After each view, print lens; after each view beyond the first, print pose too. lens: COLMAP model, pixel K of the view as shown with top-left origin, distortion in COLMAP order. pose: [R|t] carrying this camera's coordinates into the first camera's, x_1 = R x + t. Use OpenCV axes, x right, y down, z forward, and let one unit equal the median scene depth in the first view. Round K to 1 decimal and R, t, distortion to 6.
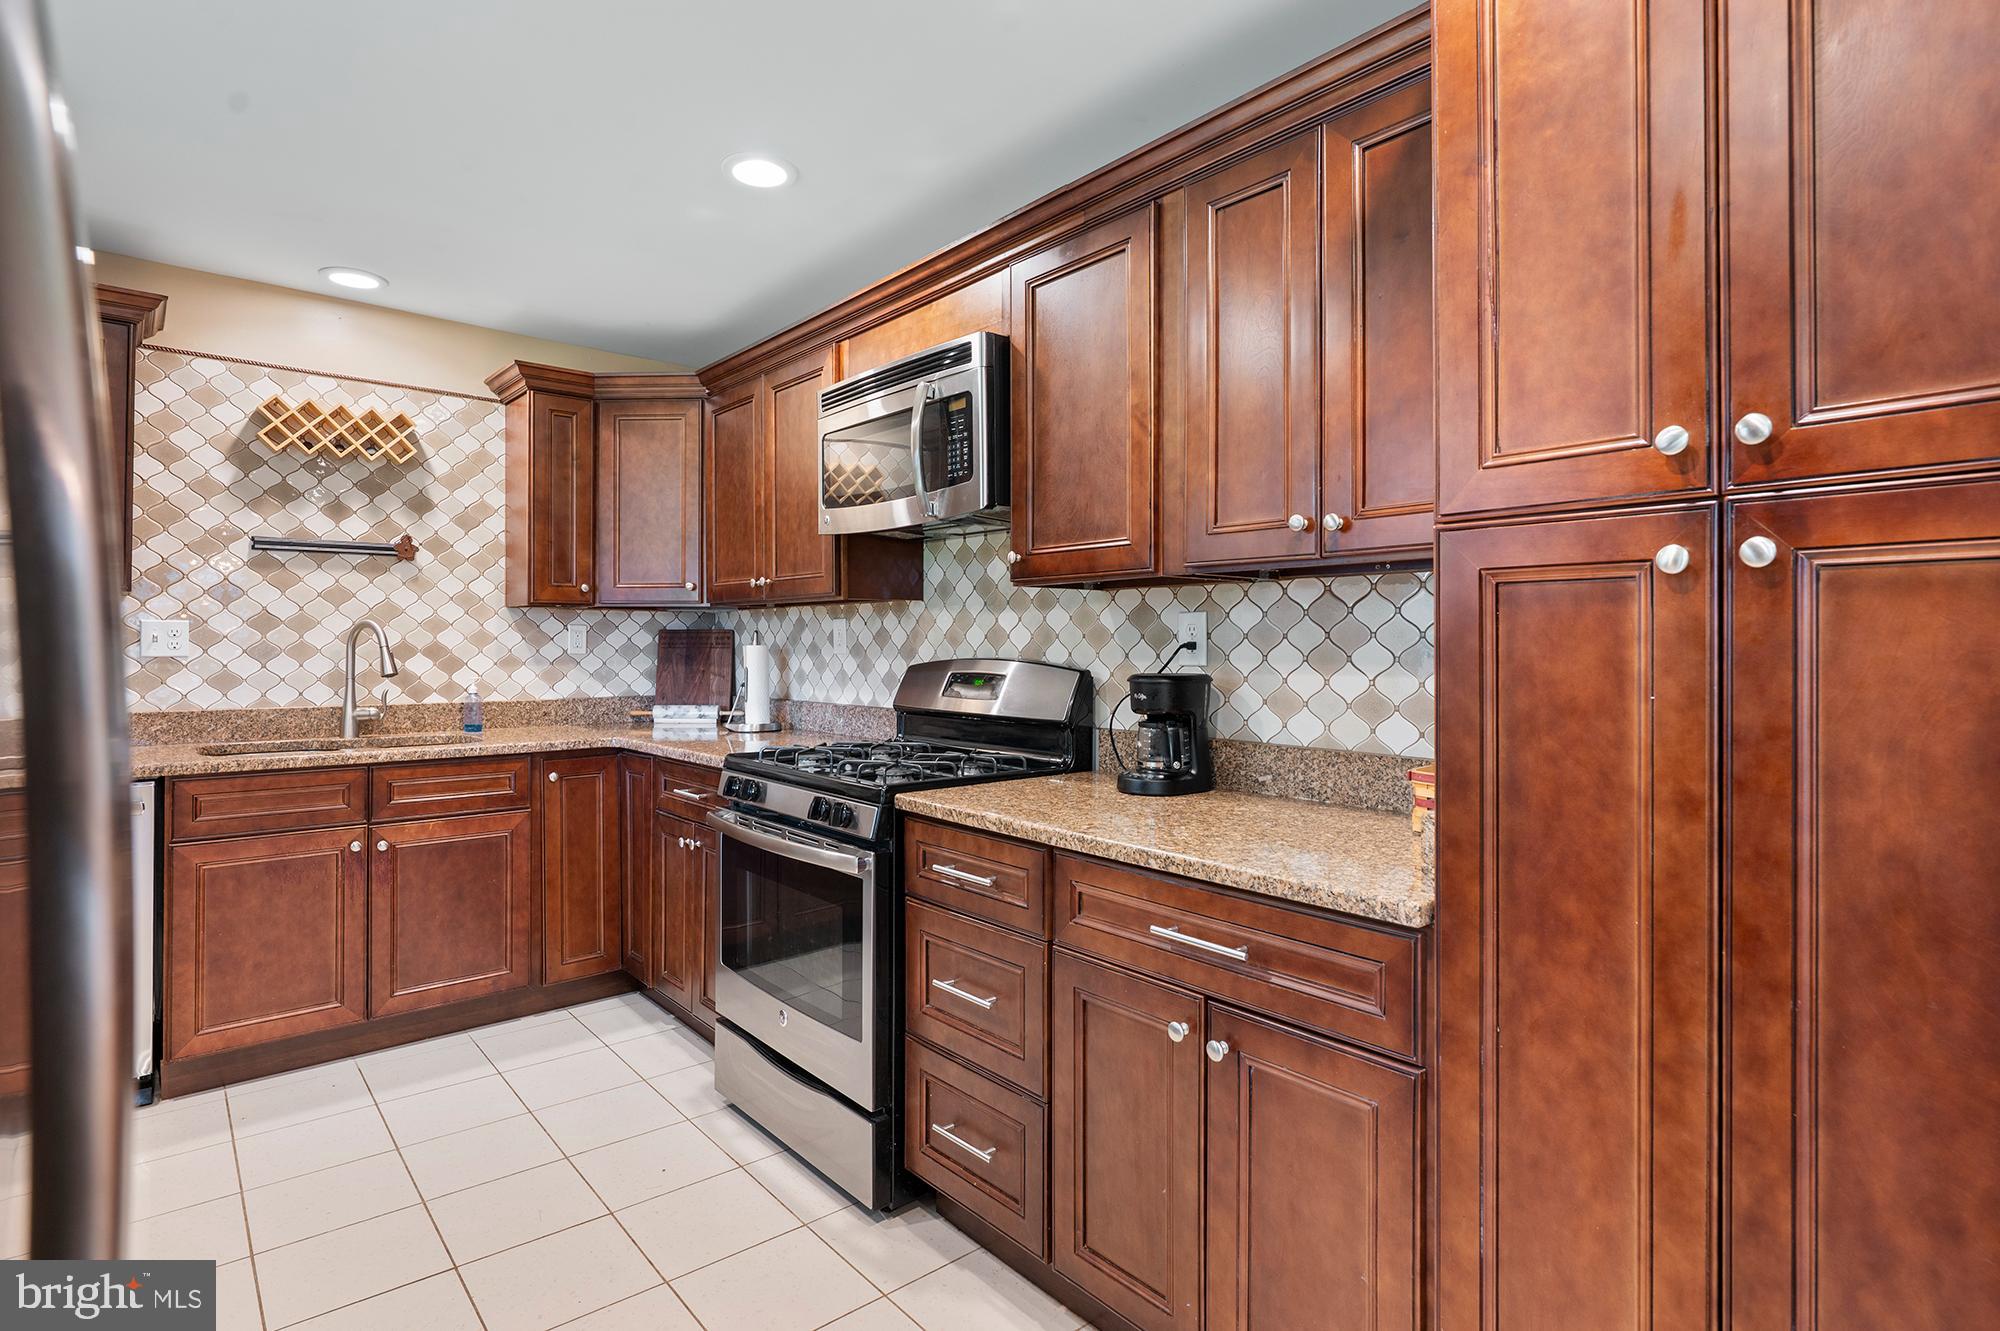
lens RADIAL K [[991.1, 0, 981.1], [0, 991.1, 633.1], [0, 0, 1]] dist [-0.005674, 0.000148]
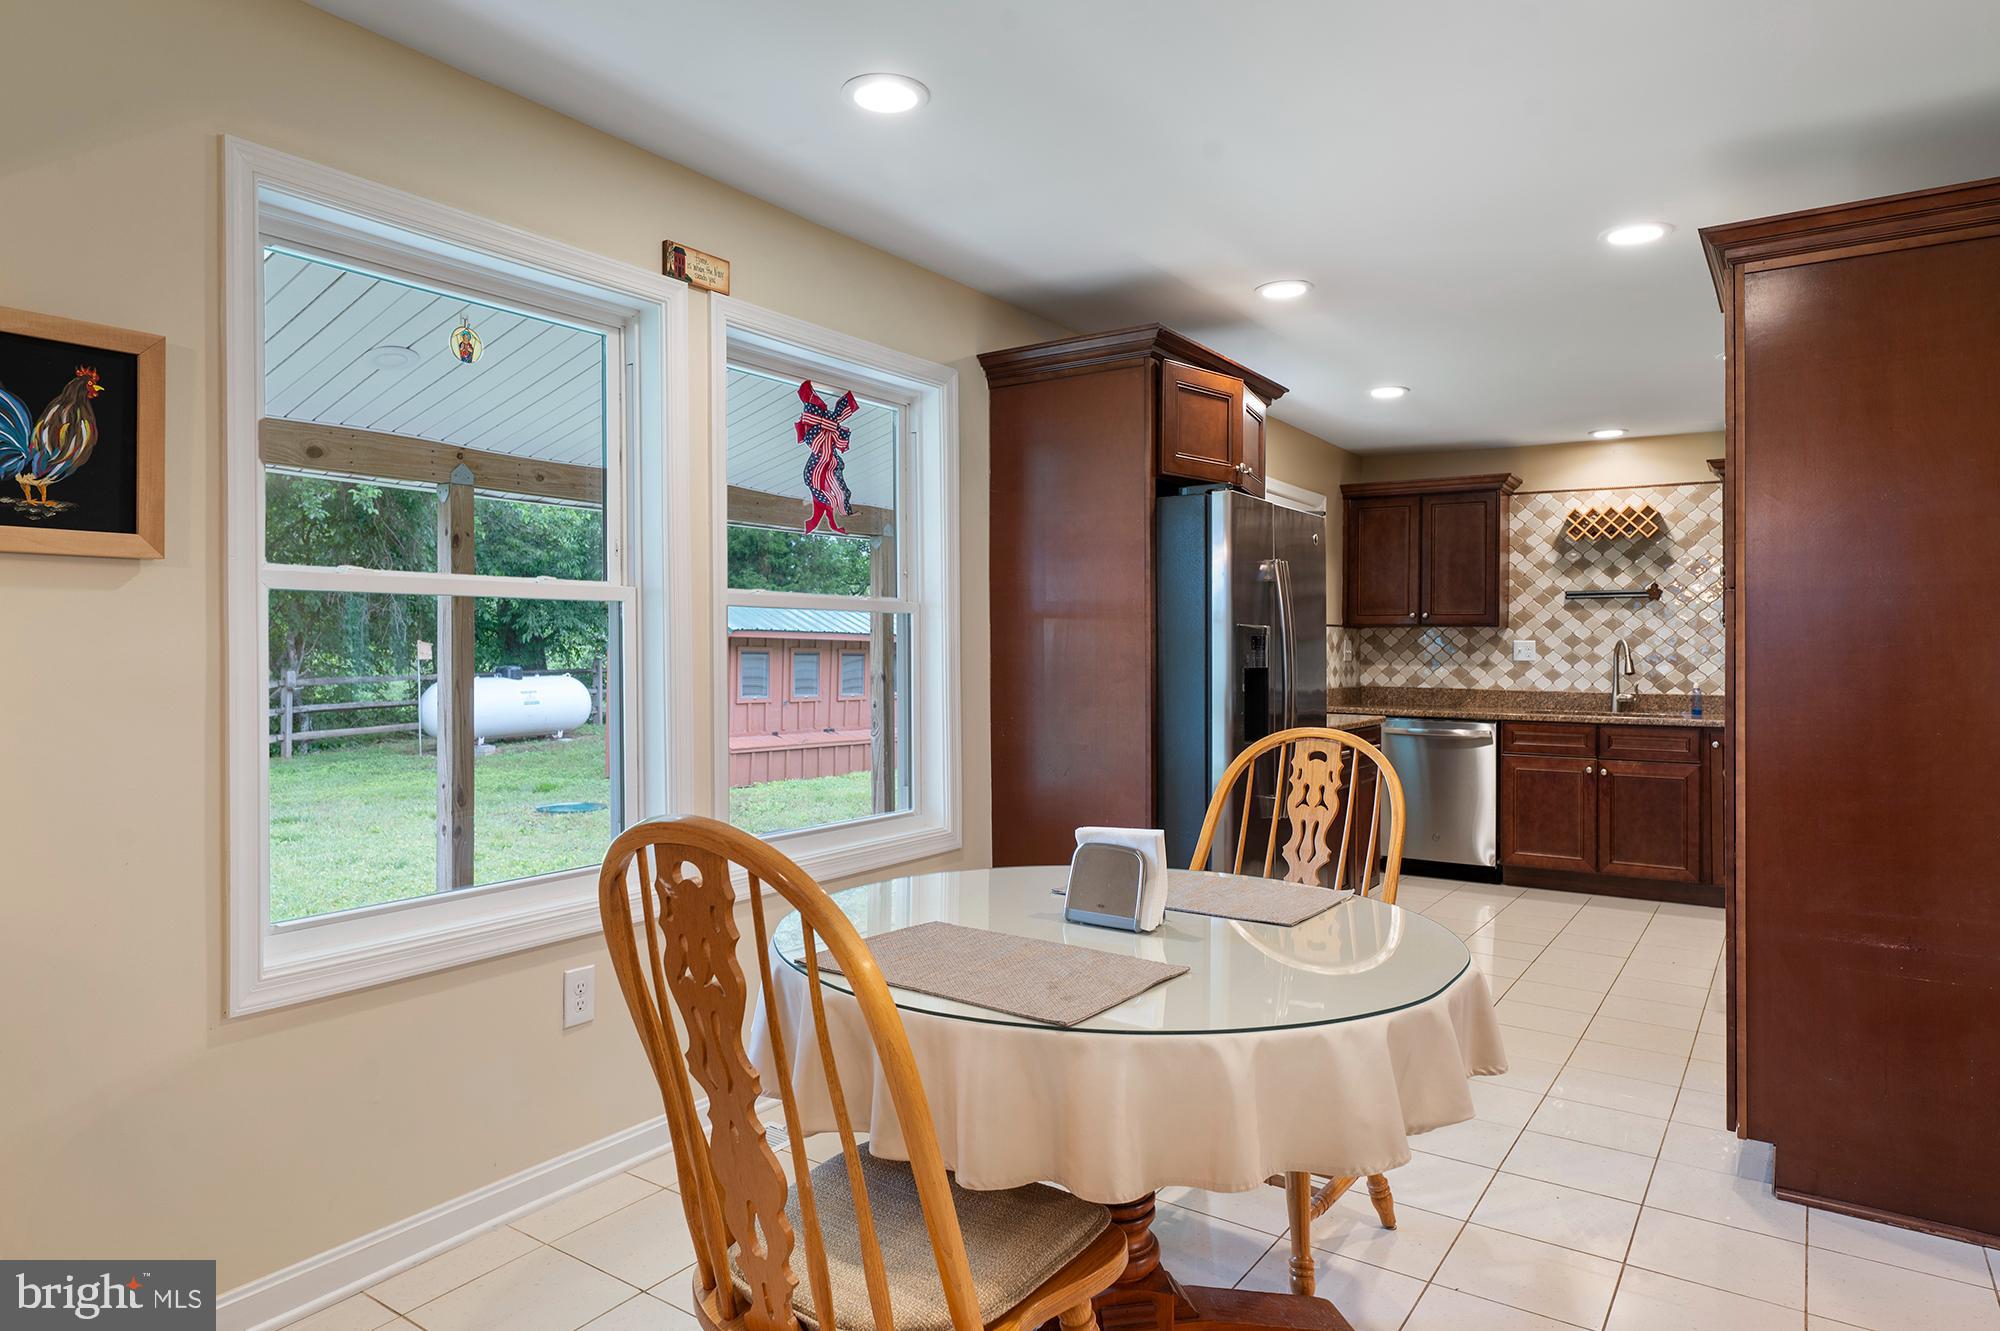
lens RADIAL K [[1229.4, 0, 1043.3], [0, 1229.4, 634.4], [0, 0, 1]] dist [-0.008289, -0.001528]
pose [[0.279579, -0.012981, -0.960035, 1.025911], [0.006379, 0.999912, -0.011662, -0.003926], [0.960101, -0.002864, 0.279638, -0.459073]]
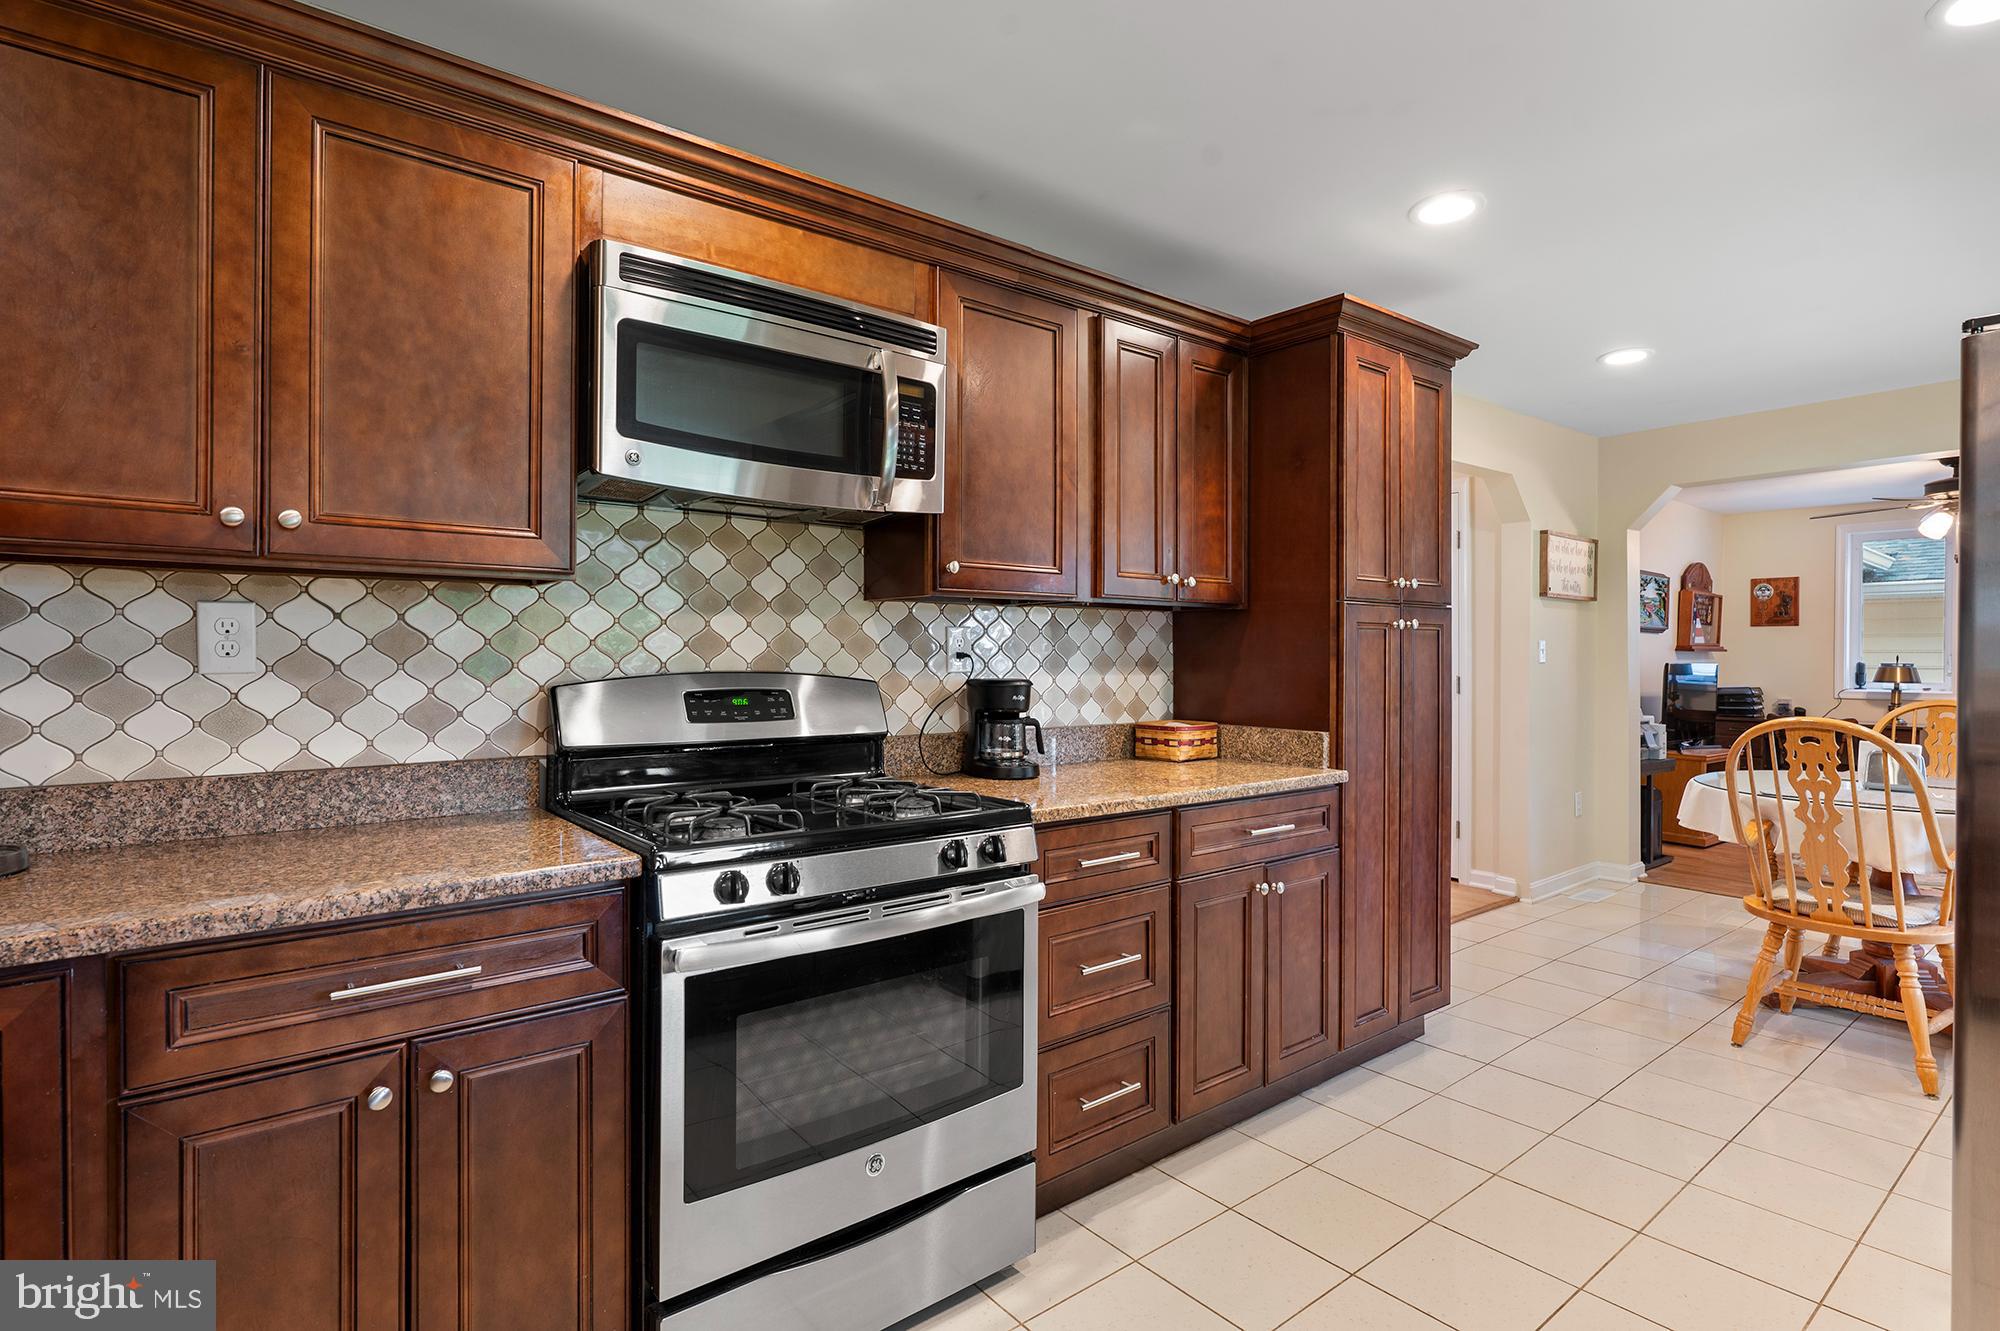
lens RADIAL K [[991.1, 0, 992.3], [0, 991.1, 655.5], [0, 0, 1]] dist [-0.005674, 0.000148]
pose [[0.019983, -0.001462, 0.999799, -0.665560], [-0.011872, 0.999928, 0.001699, 0.007086], [-0.999730, -0.011904, 0.019964, 0.647293]]
